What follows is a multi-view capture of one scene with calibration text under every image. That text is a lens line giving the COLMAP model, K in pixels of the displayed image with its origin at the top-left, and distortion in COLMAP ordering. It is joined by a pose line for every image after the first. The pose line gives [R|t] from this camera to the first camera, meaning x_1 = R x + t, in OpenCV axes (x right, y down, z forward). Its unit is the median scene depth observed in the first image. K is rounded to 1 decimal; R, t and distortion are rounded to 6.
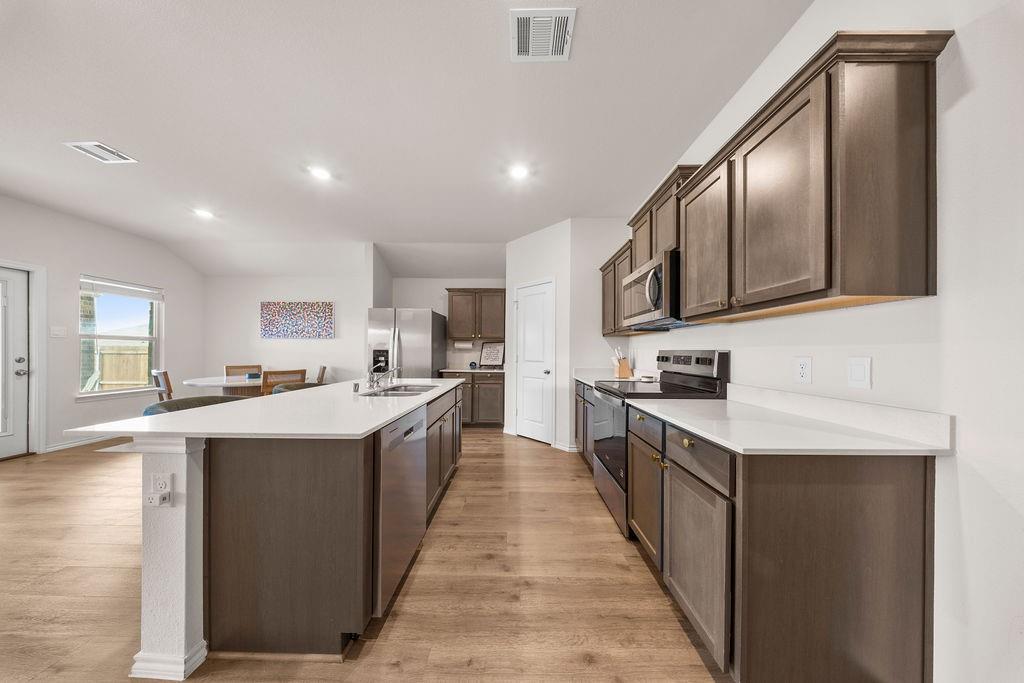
lens RADIAL K [[305.2, 0, 512.0], [0, 305.2, 341.5], [0, 0, 1]] dist [0.007924, -0.003842]
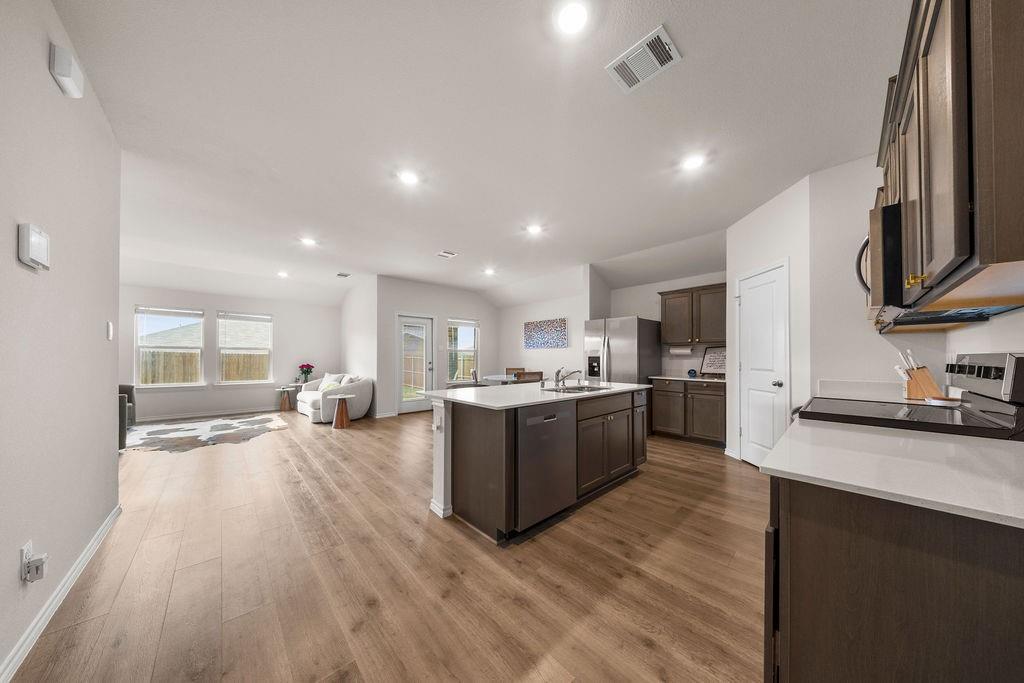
lens RADIAL K [[314.3, 0, 510.7], [0, 314.3, 338.1], [0, 0, 1]] dist [0.007600, -0.000025]
pose [[0.686673, -0.048769, -0.725328, 0.209779], [0.025278, 0.998746, -0.043221, 0.001331], [0.726526, 0.011344, 0.687045, -0.033625]]
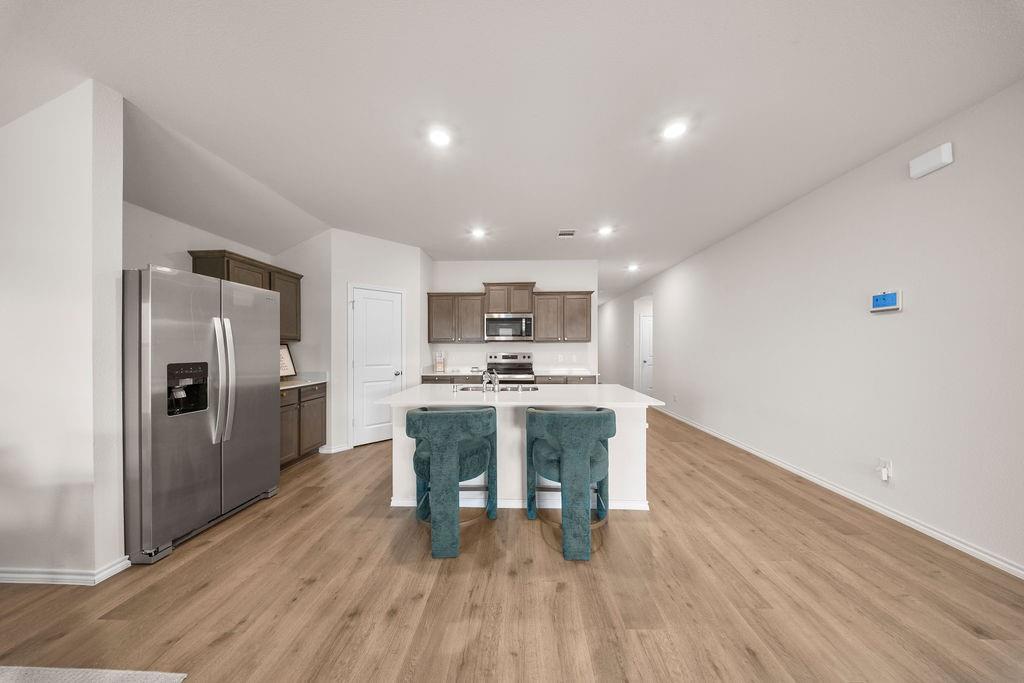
lens RADIAL K [[301.5, 0, 513.6], [0, 301.5, 343.4], [0, 0, 1]] dist [0.008486, -0.003681]
pose [[0.021591, 0.007750, 0.999737, -0.873196], [-0.029463, 0.999541, -0.007112, -0.013790], [-0.999333, -0.029301, 0.021810, 0.496465]]
